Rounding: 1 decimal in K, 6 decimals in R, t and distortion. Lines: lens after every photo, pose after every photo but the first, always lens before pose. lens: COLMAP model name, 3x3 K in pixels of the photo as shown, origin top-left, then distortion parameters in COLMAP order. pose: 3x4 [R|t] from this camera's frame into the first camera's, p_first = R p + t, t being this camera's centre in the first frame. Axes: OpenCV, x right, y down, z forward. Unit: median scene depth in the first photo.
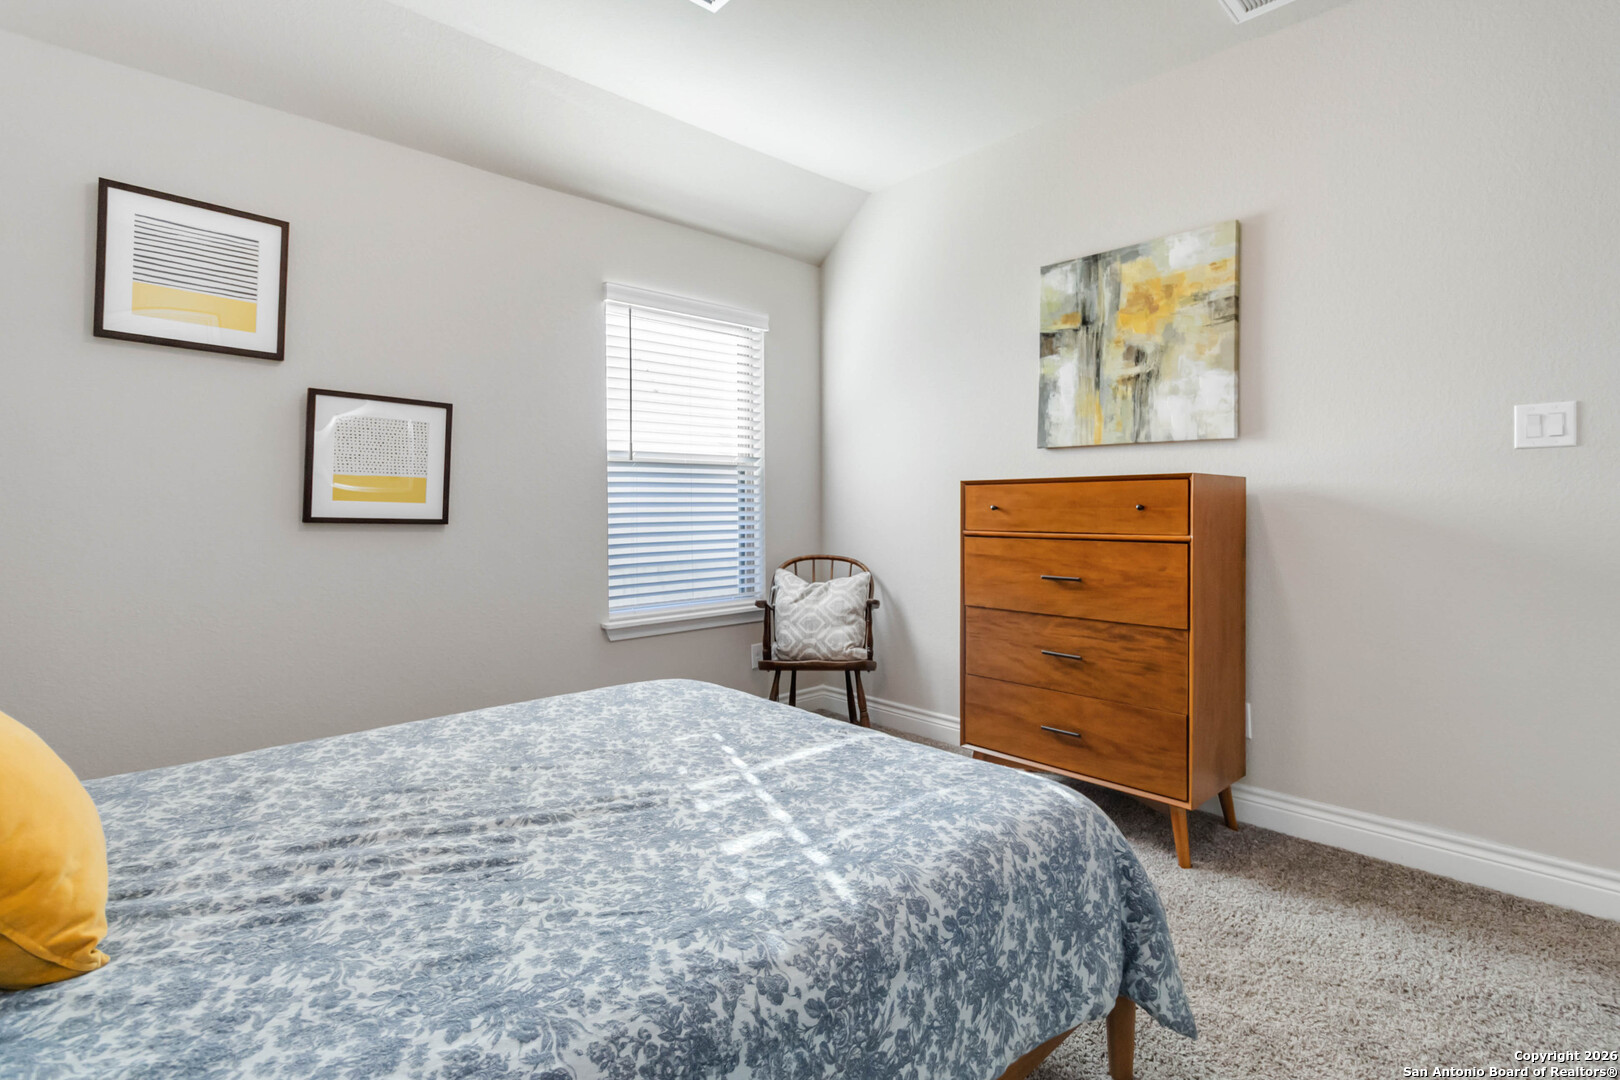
lens RADIAL K [[772.6, 0, 818.9], [0, 772.6, 516.3], [0, 0, 1]] dist [0.002799, 0.001254]
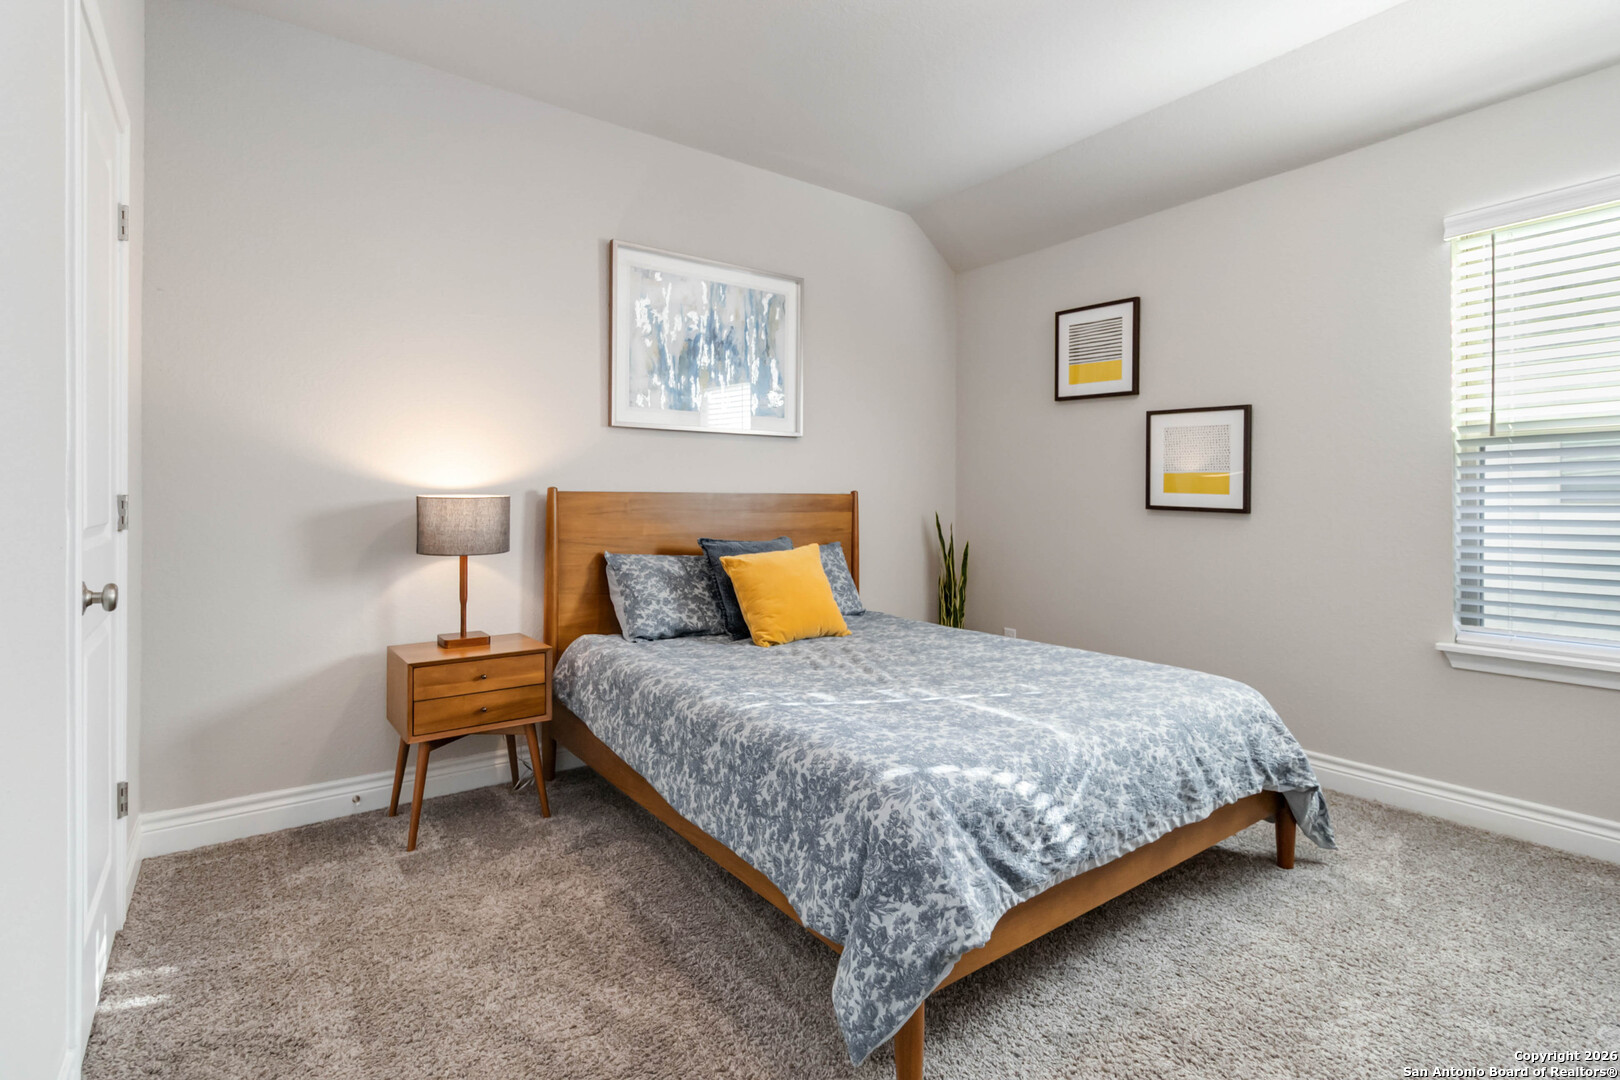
lens RADIAL K [[772.6, 0, 818.9], [0, 772.6, 516.3], [0, 0, 1]] dist [0.002799, 0.001254]
pose [[-0.119655, 0.024914, -0.992503, 0.781830], [-0.011515, 0.999583, 0.026480, -0.008991], [0.992749, 0.014597, -0.119318, 0.587786]]
